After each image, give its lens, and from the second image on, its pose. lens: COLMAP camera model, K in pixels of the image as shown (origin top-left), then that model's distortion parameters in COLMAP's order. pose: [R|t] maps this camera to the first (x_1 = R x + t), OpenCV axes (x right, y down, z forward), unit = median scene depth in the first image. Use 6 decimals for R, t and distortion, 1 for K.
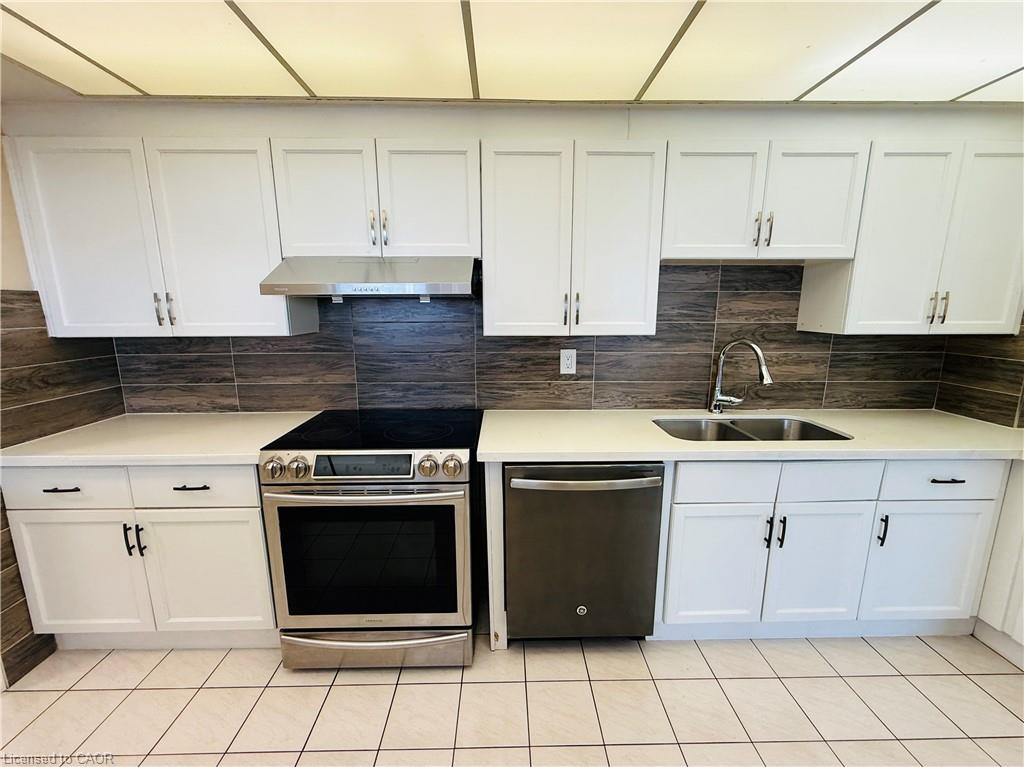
lens RADIAL K [[411.1, 0, 511.1], [0, 411.1, 385.2], [0, 0, 1]] dist [0.002227, -0.000008]
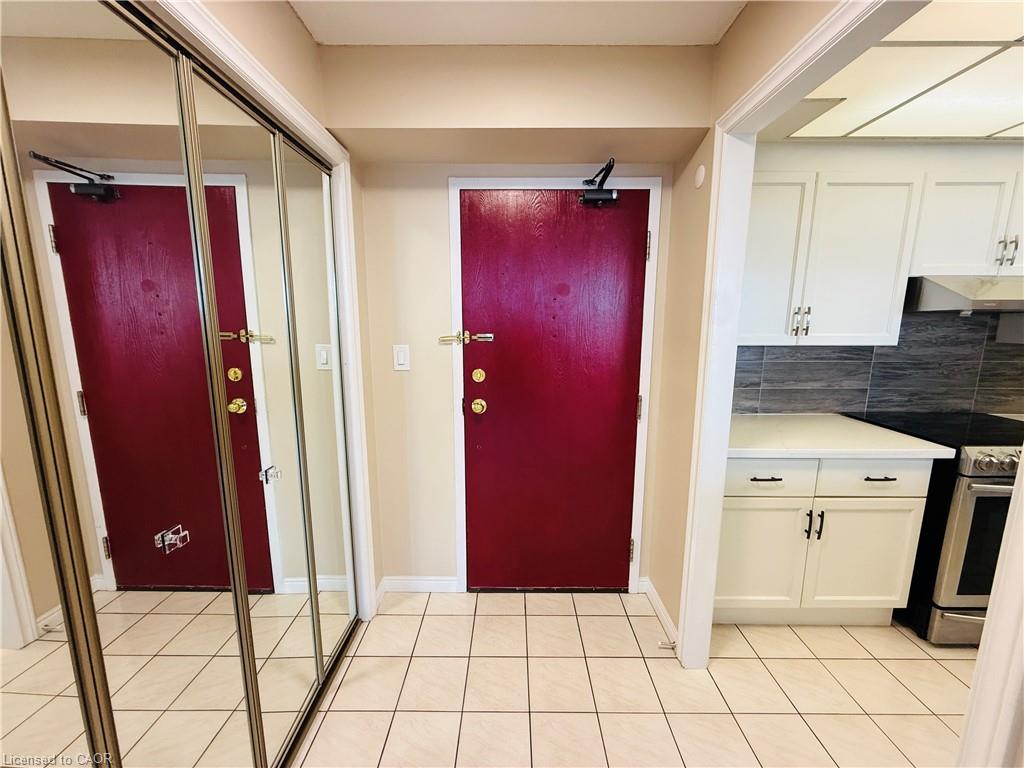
lens RADIAL K [[411.1, 0, 524.1], [0, 411.1, 386.5], [0, 0, 1]] dist [0.002227, -0.000008]
pose [[0.999904, 0.007910, -0.011379, -1.319541], [-0.008103, 0.999822, -0.017024, 0.016323], [0.011242, 0.017115, 0.999790, -0.114048]]
